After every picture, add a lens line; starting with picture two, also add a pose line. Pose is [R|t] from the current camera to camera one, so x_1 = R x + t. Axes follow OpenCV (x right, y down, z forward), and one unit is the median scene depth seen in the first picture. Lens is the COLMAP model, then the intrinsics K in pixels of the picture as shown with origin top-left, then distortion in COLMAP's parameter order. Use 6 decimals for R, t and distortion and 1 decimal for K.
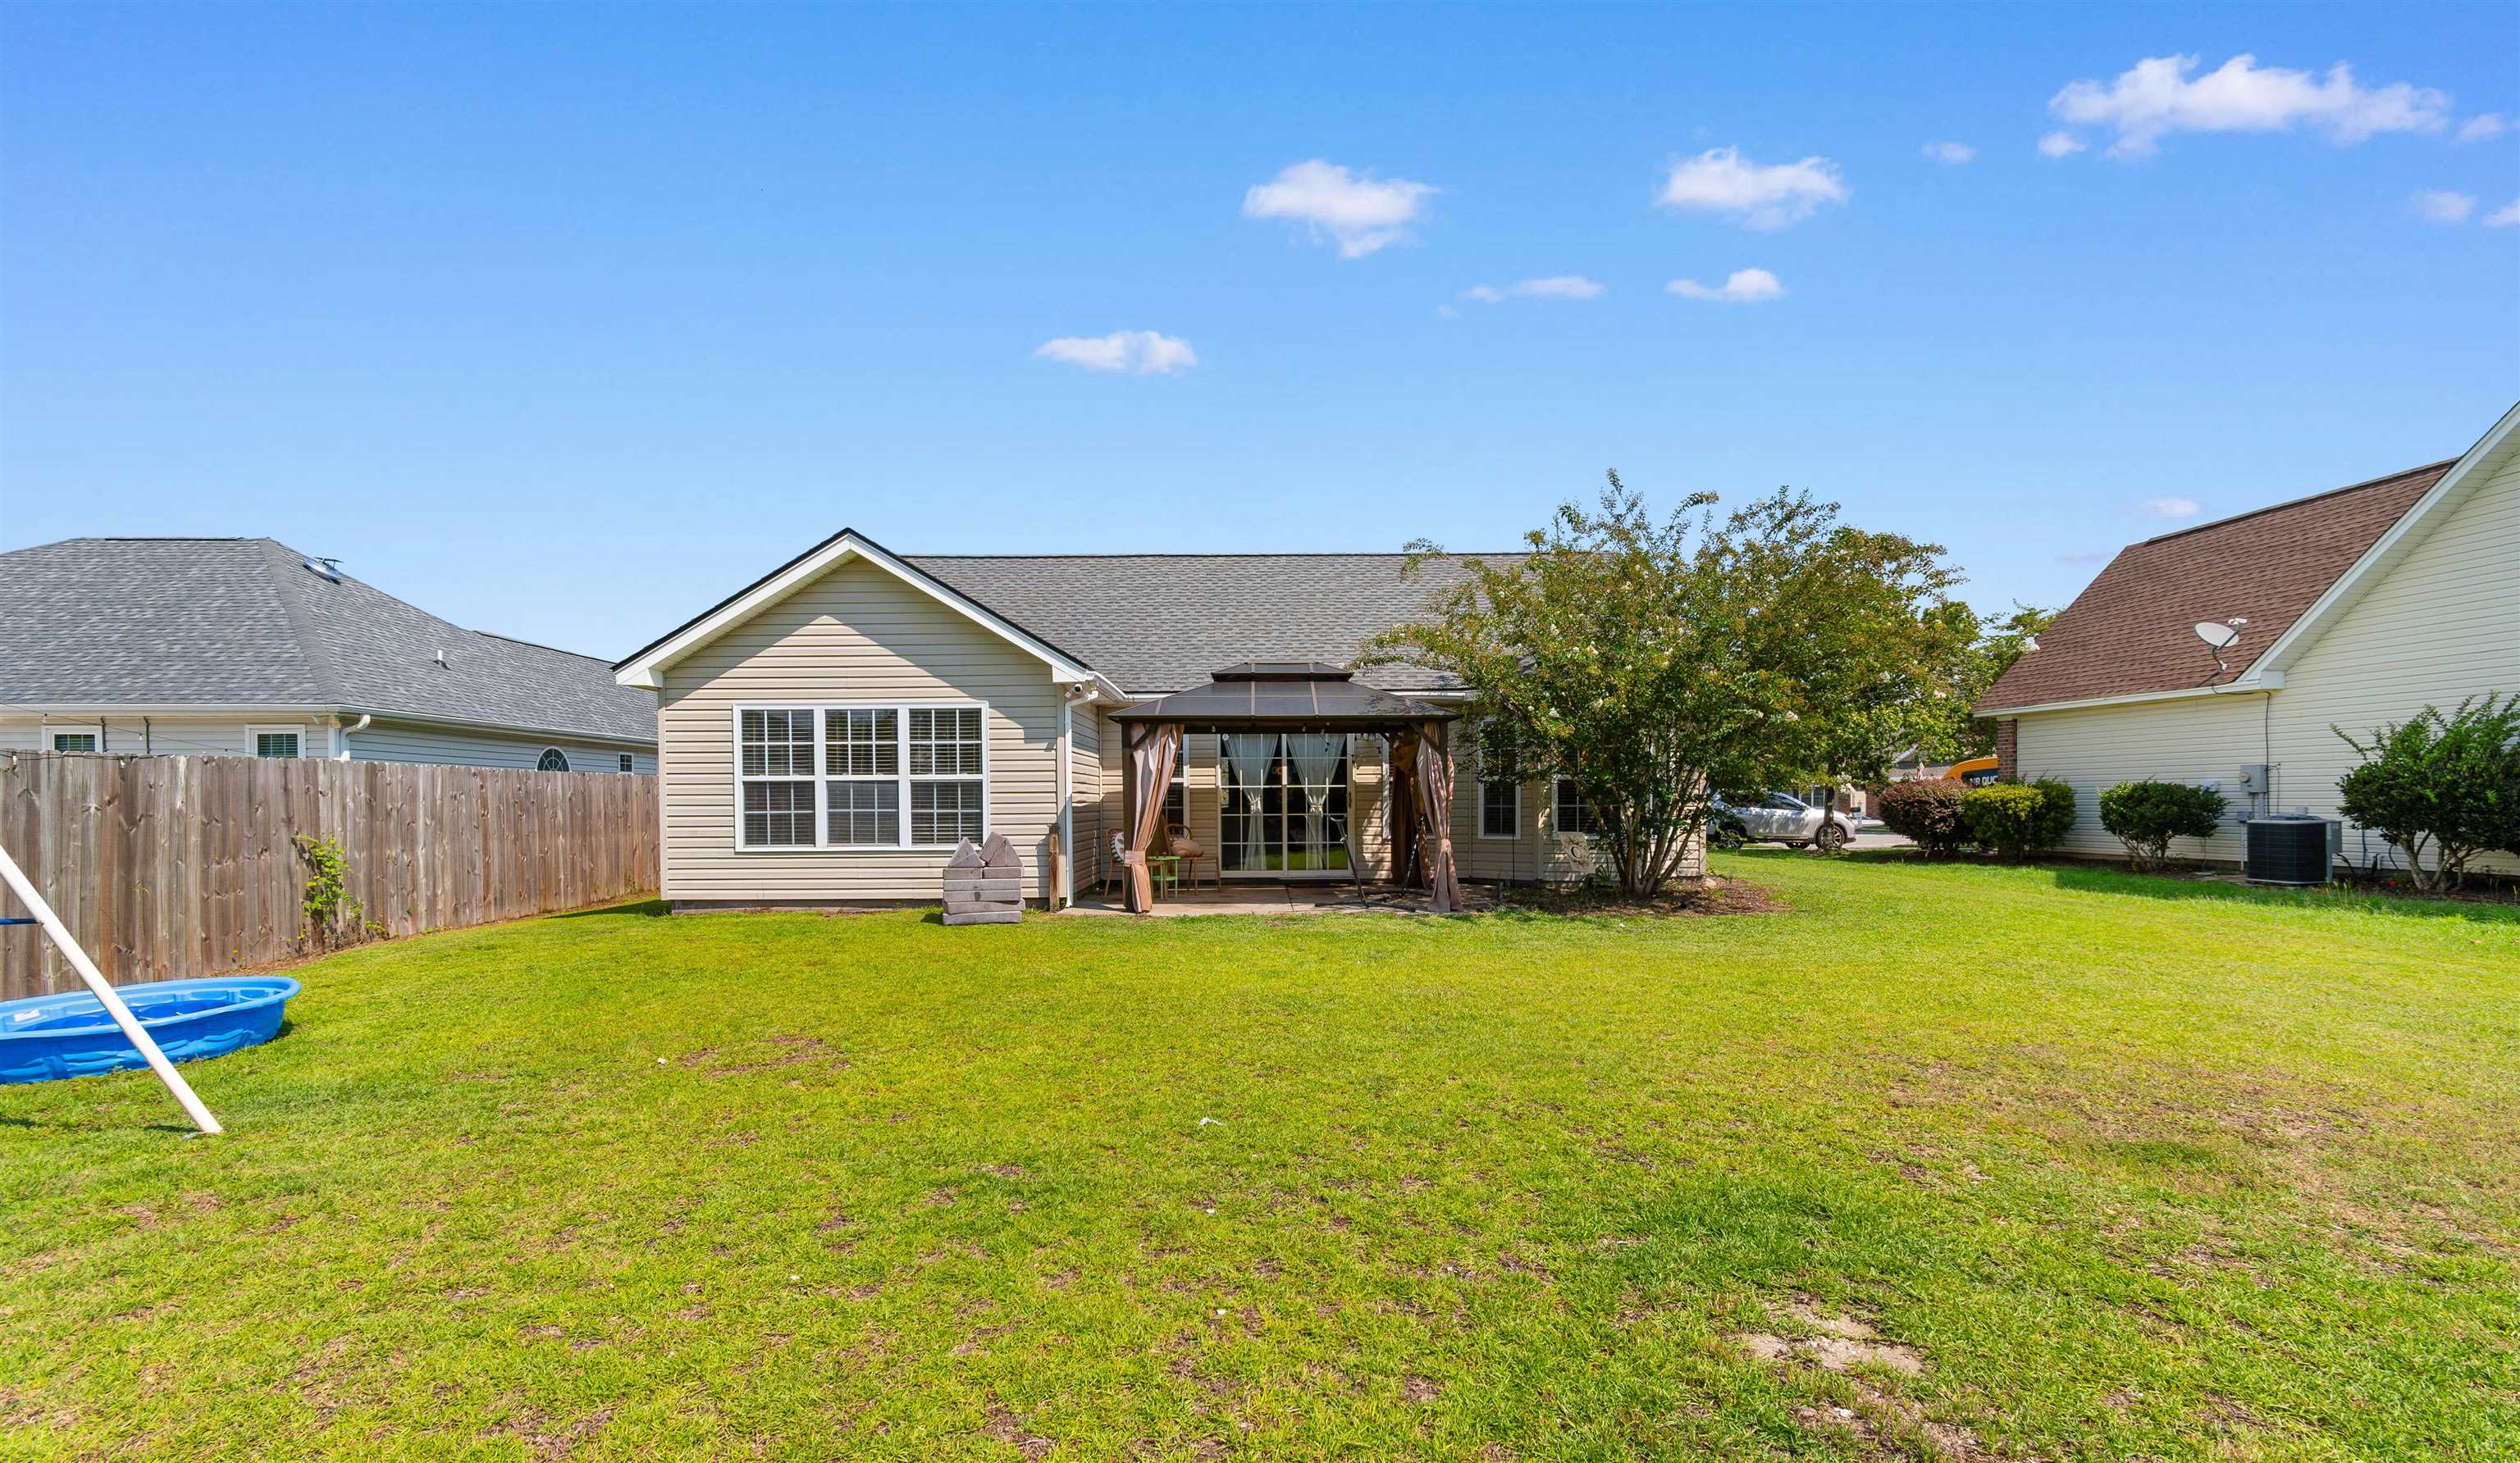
lens RADIAL K [[1121.6, 0, 1255.2], [0, 1121.6, 792.7], [0, 0, 1]] dist [-0.000197, 0.000005]
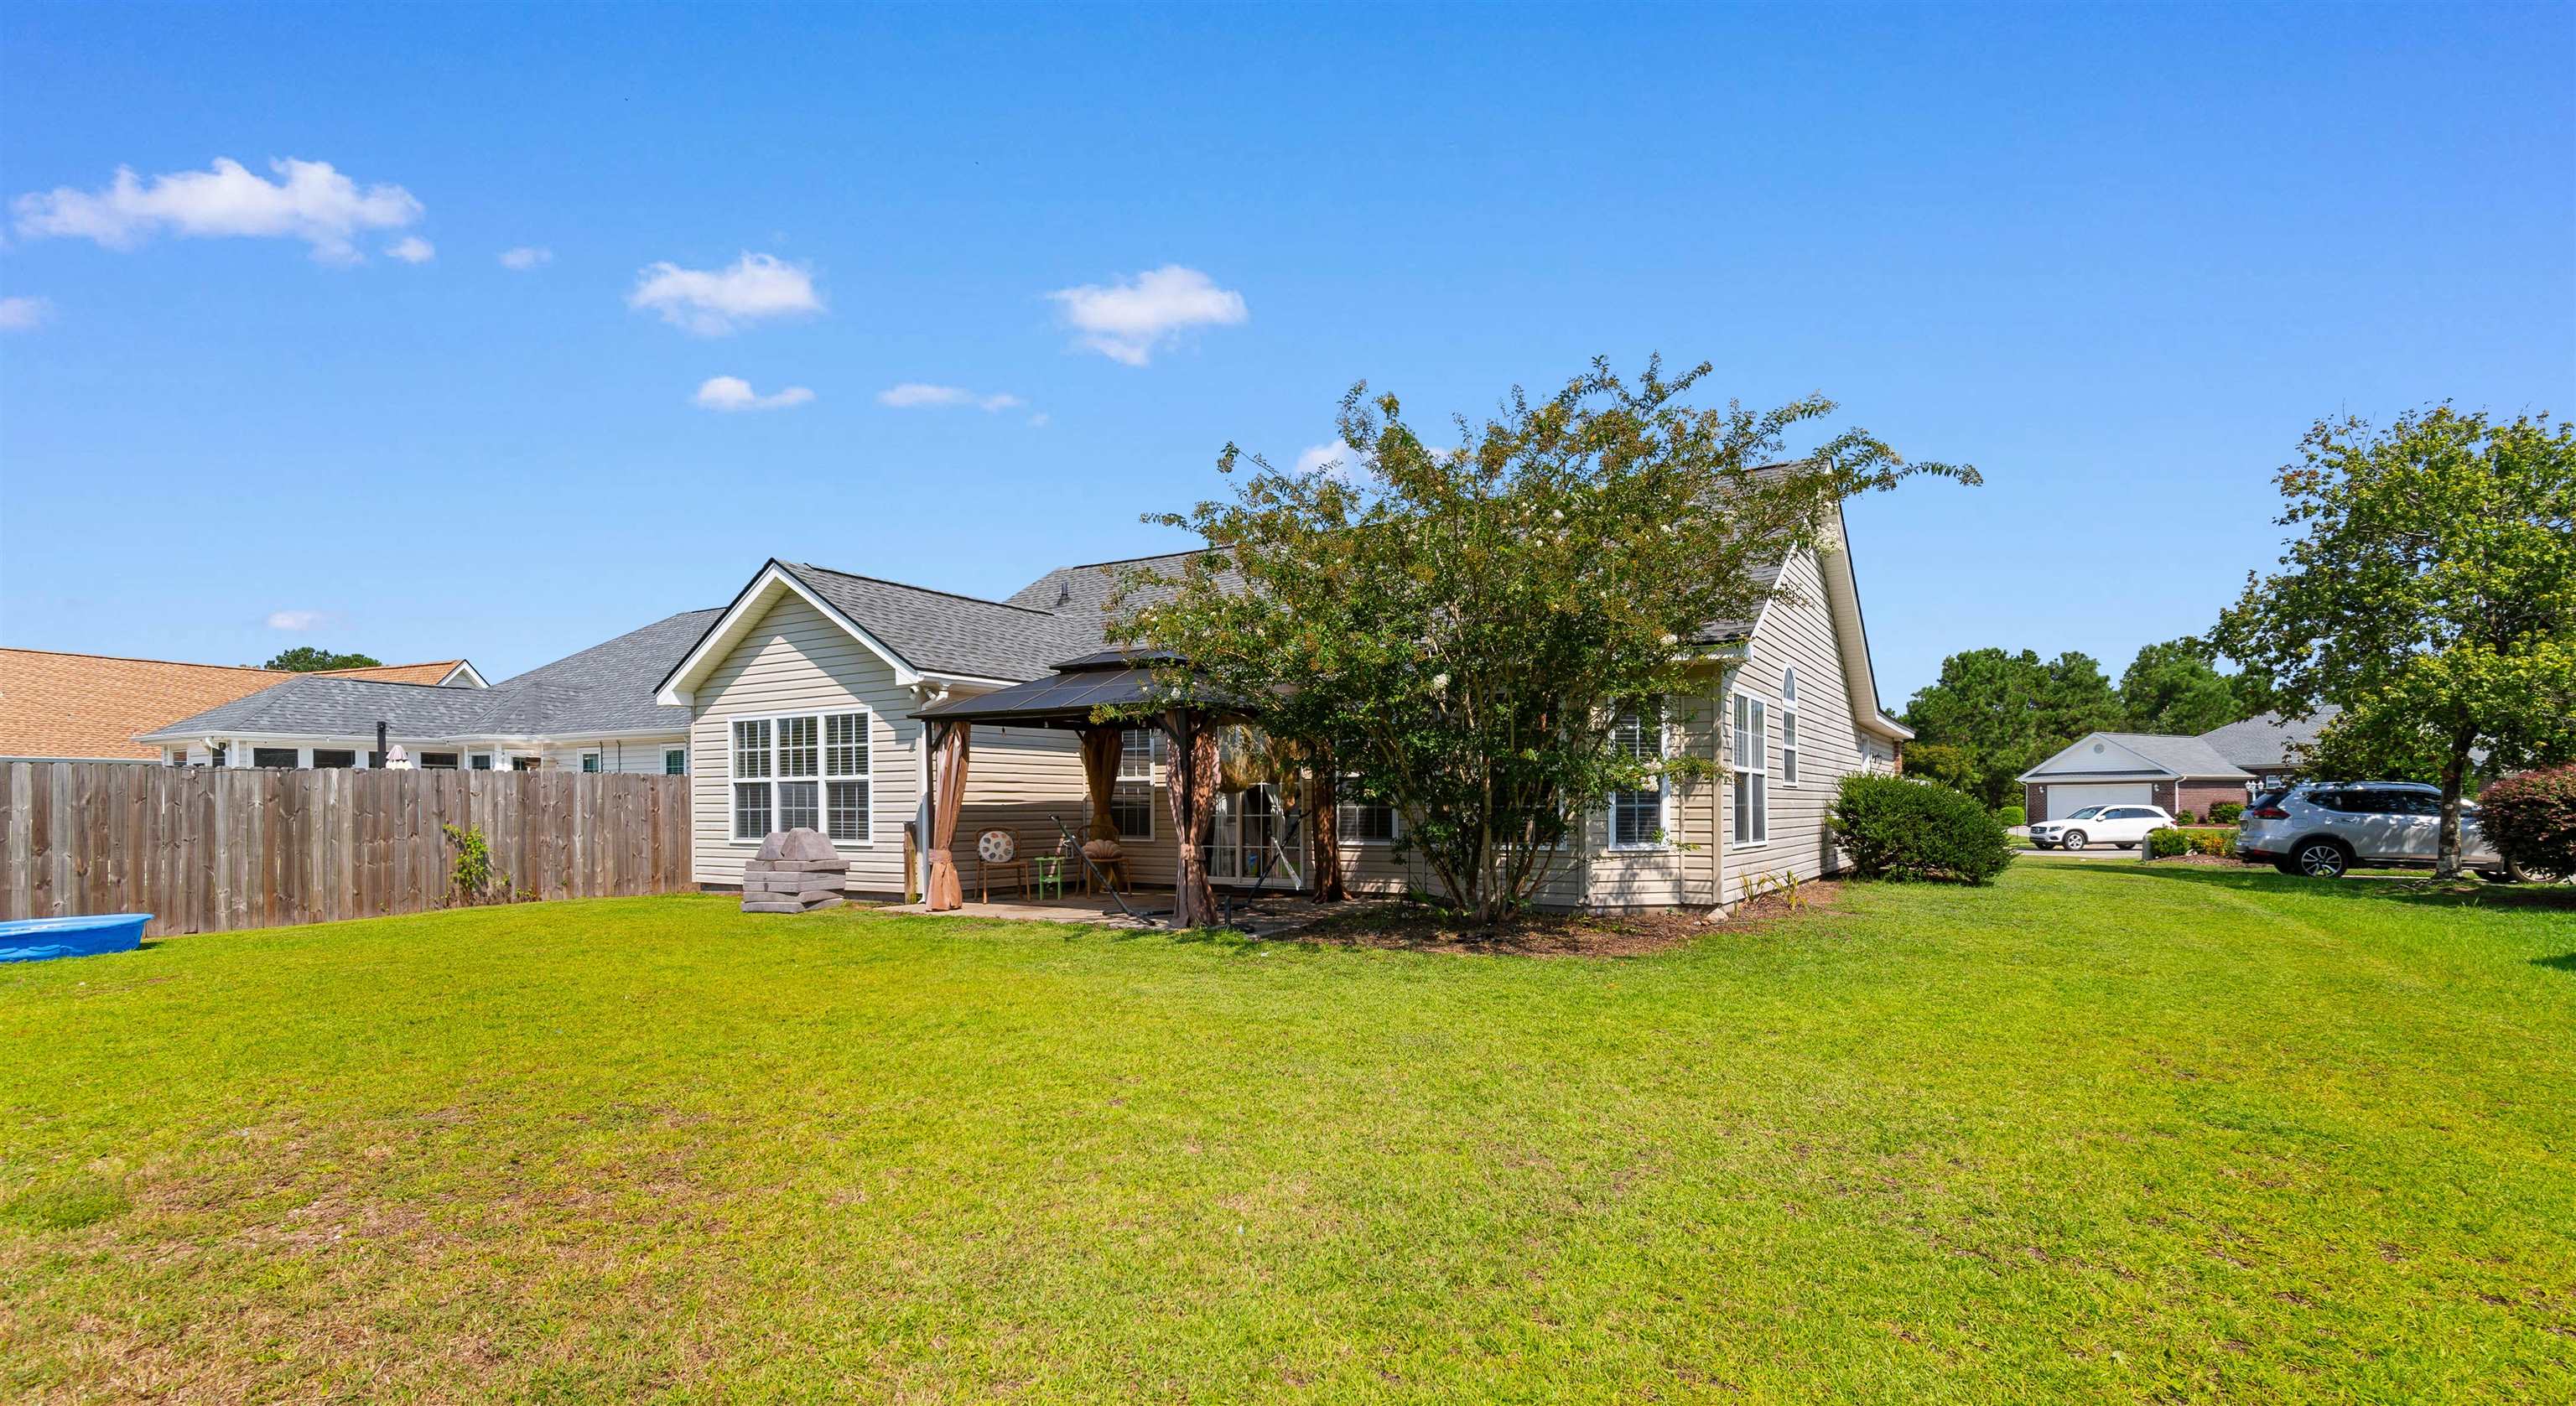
lens RADIAL K [[1193.9, 0, 1287.0], [0, 1193.9, 787.0], [0, 0, 1]] dist [-0.000375, -0.000187]
pose [[0.850103, -0.005716, -0.526586, 0.691497], [0.002651, 0.999975, -0.006575, 0.003726], [0.526610, 0.004194, 0.850097, 0.244823]]
